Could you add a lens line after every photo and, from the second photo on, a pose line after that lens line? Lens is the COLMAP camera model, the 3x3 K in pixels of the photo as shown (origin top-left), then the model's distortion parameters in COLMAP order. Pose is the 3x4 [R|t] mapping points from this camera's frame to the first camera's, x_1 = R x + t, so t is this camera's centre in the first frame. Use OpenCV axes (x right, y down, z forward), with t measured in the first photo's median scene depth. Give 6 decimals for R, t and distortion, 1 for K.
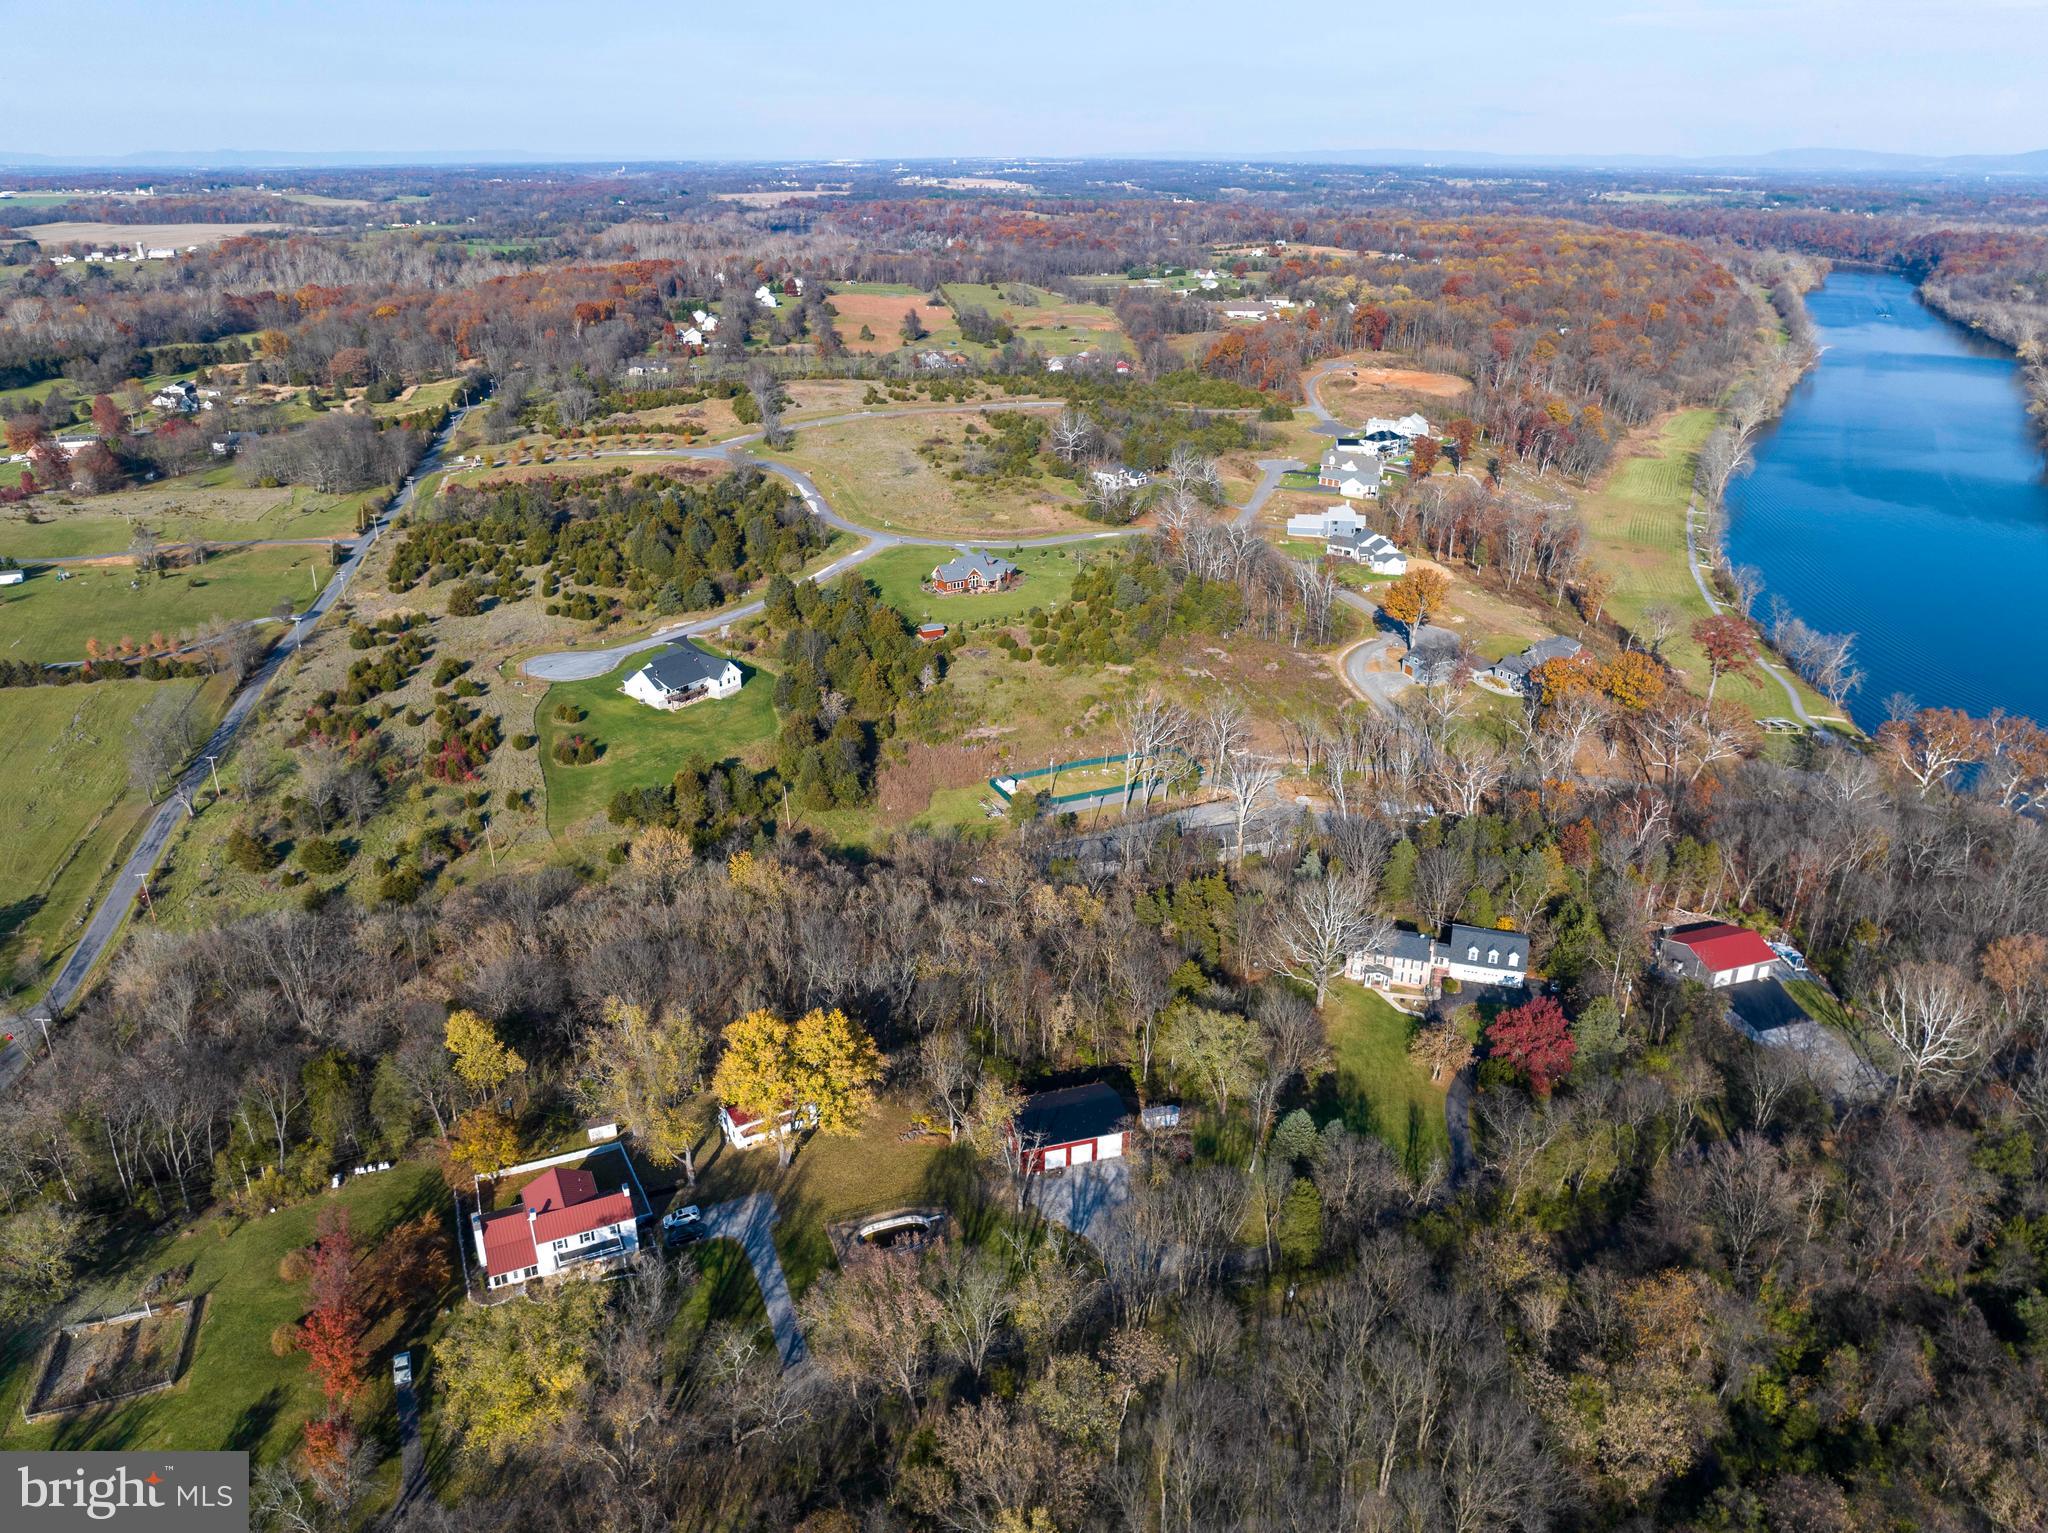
lens RADIAL K [[1438.7, 0, 1034.1], [0, 1438.7, 761.9], [0, 0, 1]] dist [-0.045014, 0.011884]
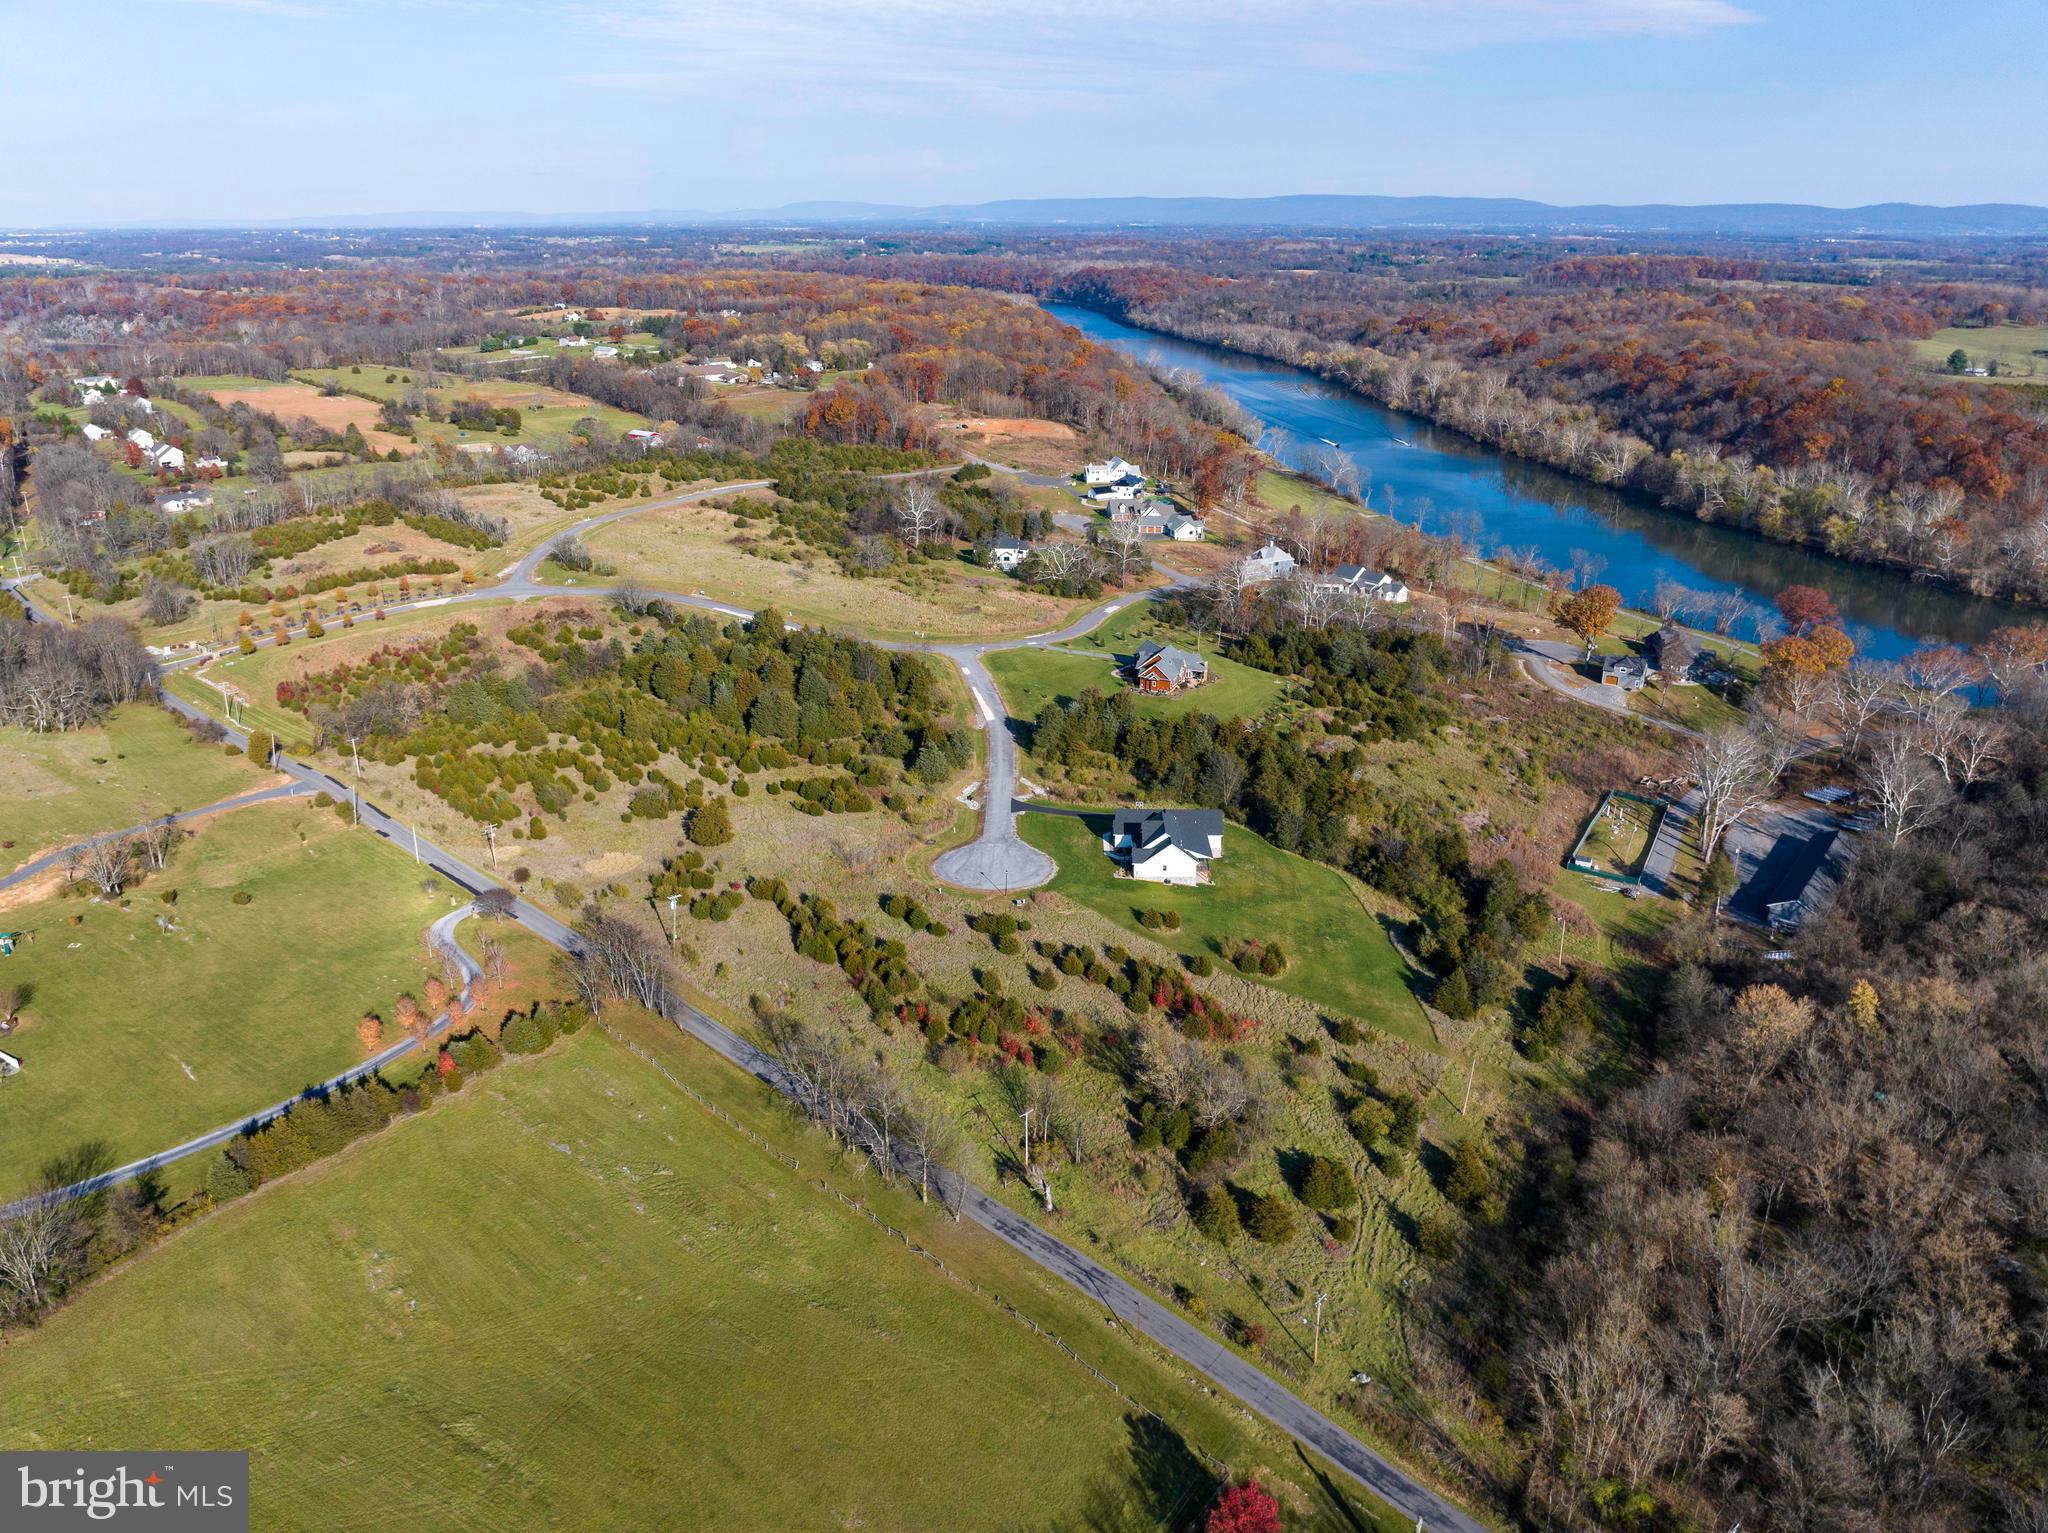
lens RADIAL K [[1438.7, 0, 1026.8], [0, 1438.7, 769.9], [0, 0, 1]] dist [-0.045014, 0.011884]
pose [[0.819240, -0.211021, 0.533213, -0.436717], [0.227474, 0.973132, 0.035626, -0.087011], [-0.526405, 0.092106, 0.845230, 0.212210]]
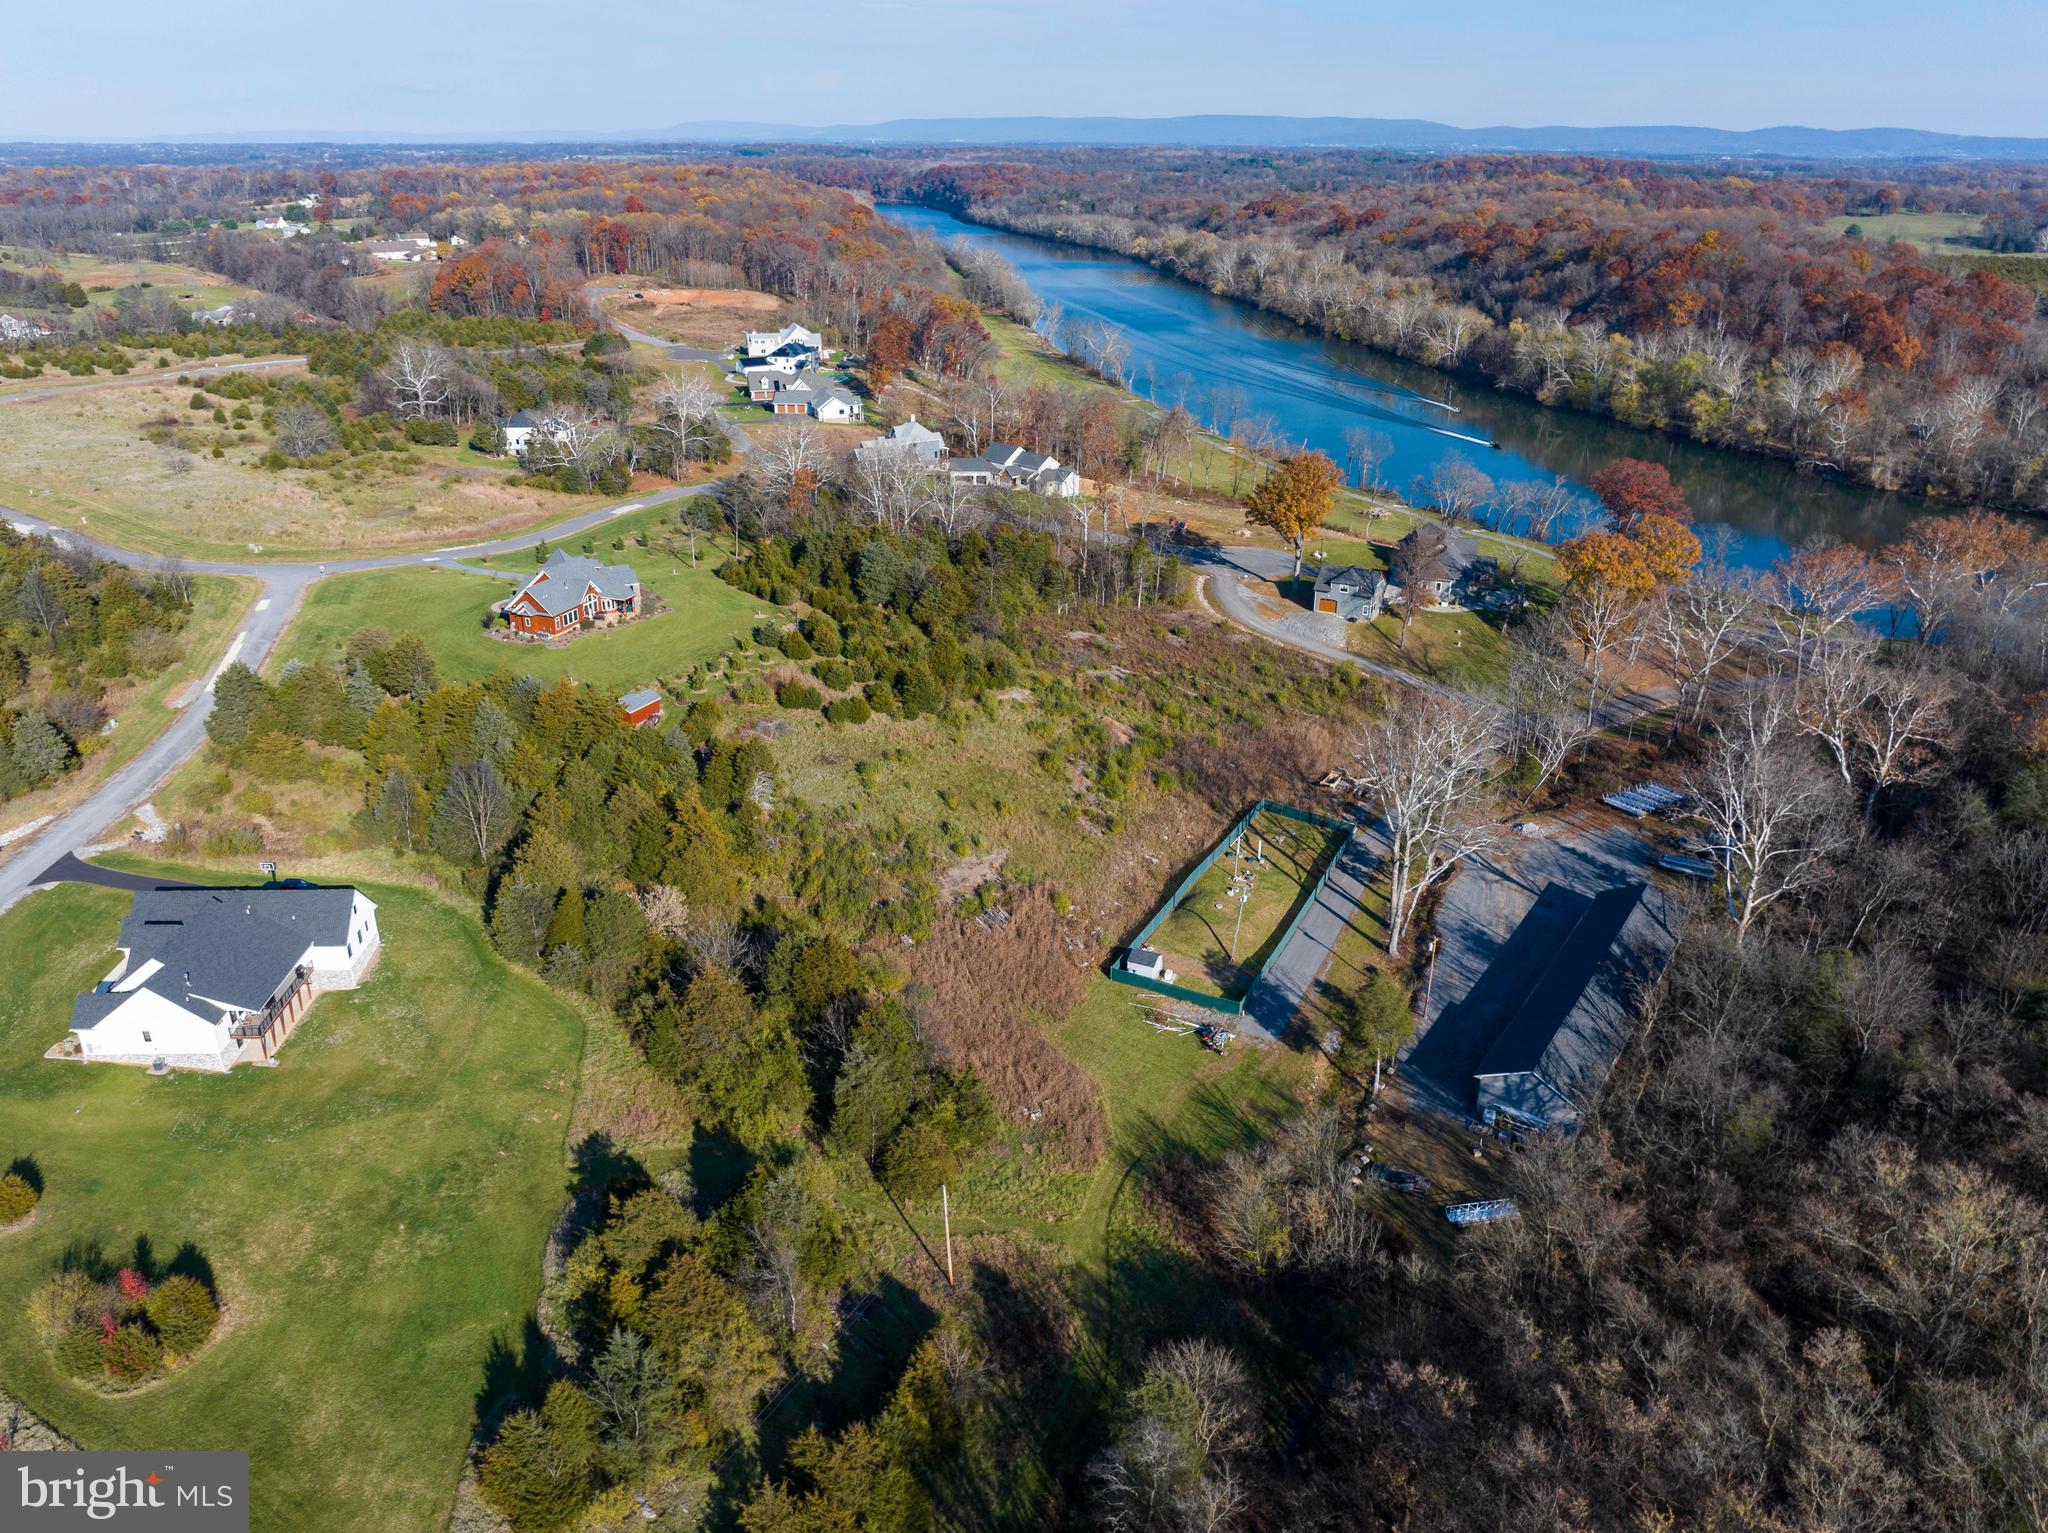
lens RADIAL K [[1438.7, 0, 1021.5], [0, 1438.7, 768.4], [0, 0, 1]] dist [-0.045014, 0.011884]
pose [[0.784409, -0.250064, 0.567601, -0.166891], [0.240529, 0.966153, 0.093247, -0.055881], [-0.571707, 0.063381, 0.818006, 0.338389]]
